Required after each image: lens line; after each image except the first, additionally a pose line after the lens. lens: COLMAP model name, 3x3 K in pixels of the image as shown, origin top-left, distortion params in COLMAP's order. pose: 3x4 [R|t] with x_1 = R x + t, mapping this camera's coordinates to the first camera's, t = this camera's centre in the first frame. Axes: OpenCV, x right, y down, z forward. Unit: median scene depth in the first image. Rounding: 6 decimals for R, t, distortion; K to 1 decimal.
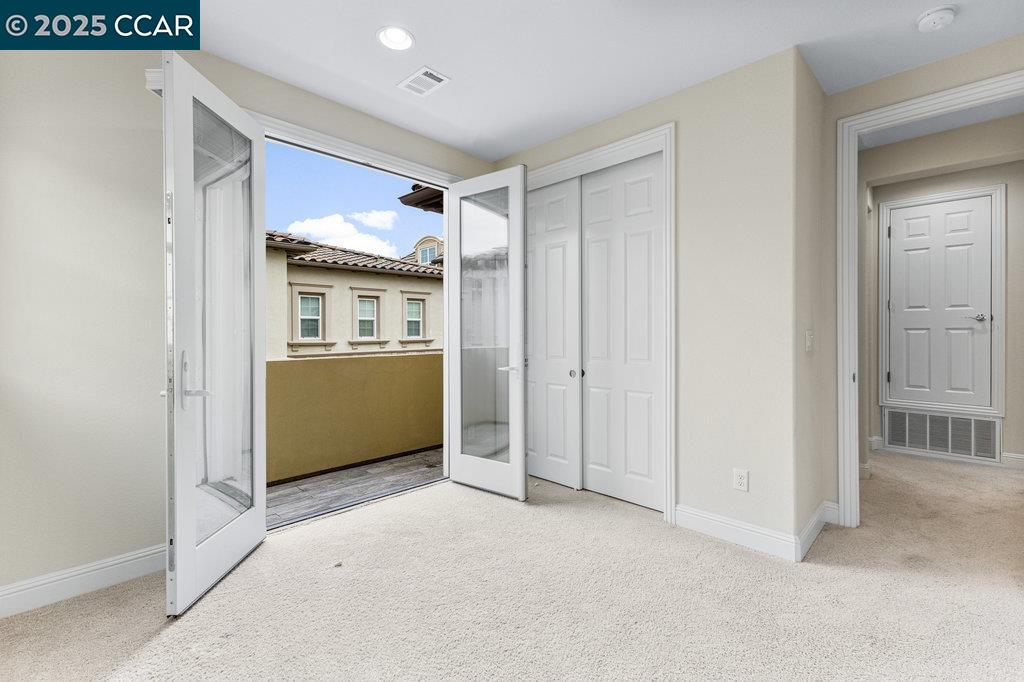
lens RADIAL K [[451.3, 0, 510.7], [0, 451.3, 336.1], [0, 0, 1]] dist [0.019191, -0.001620]
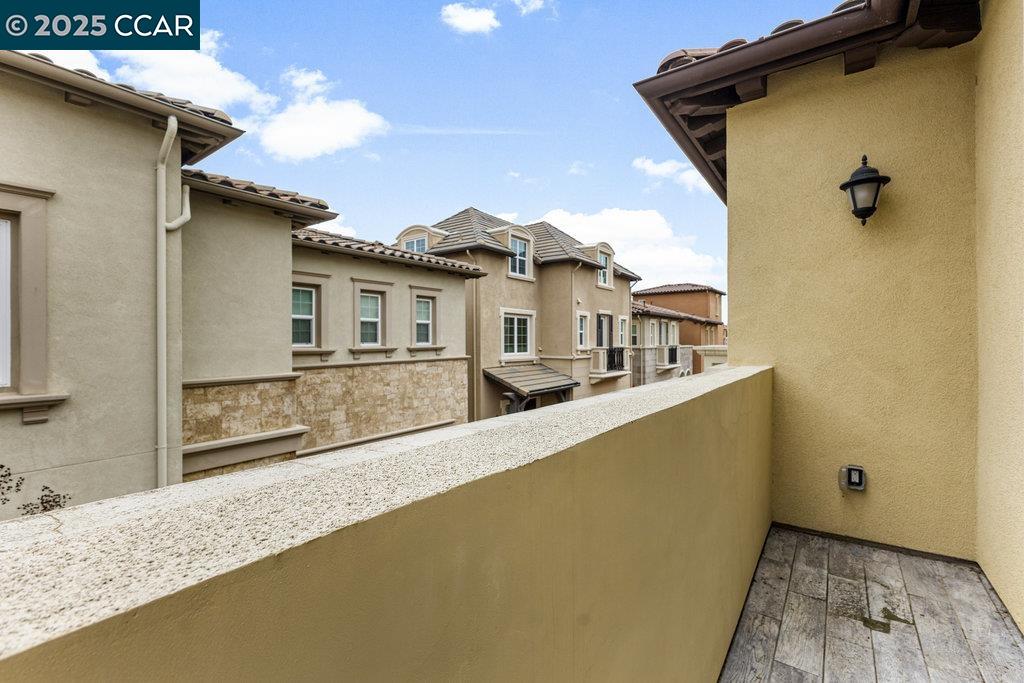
lens RADIAL K [[451.3, 0, 514.0], [0, 451.3, 343.4], [0, 0, 1]] dist [0.019191, -0.001620]
pose [[0.988340, -0.000120, 0.152265, -0.188906], [0.000503, 0.999997, -0.002478, 0.003778], [-0.152265, 0.002525, 0.988337, 0.191688]]
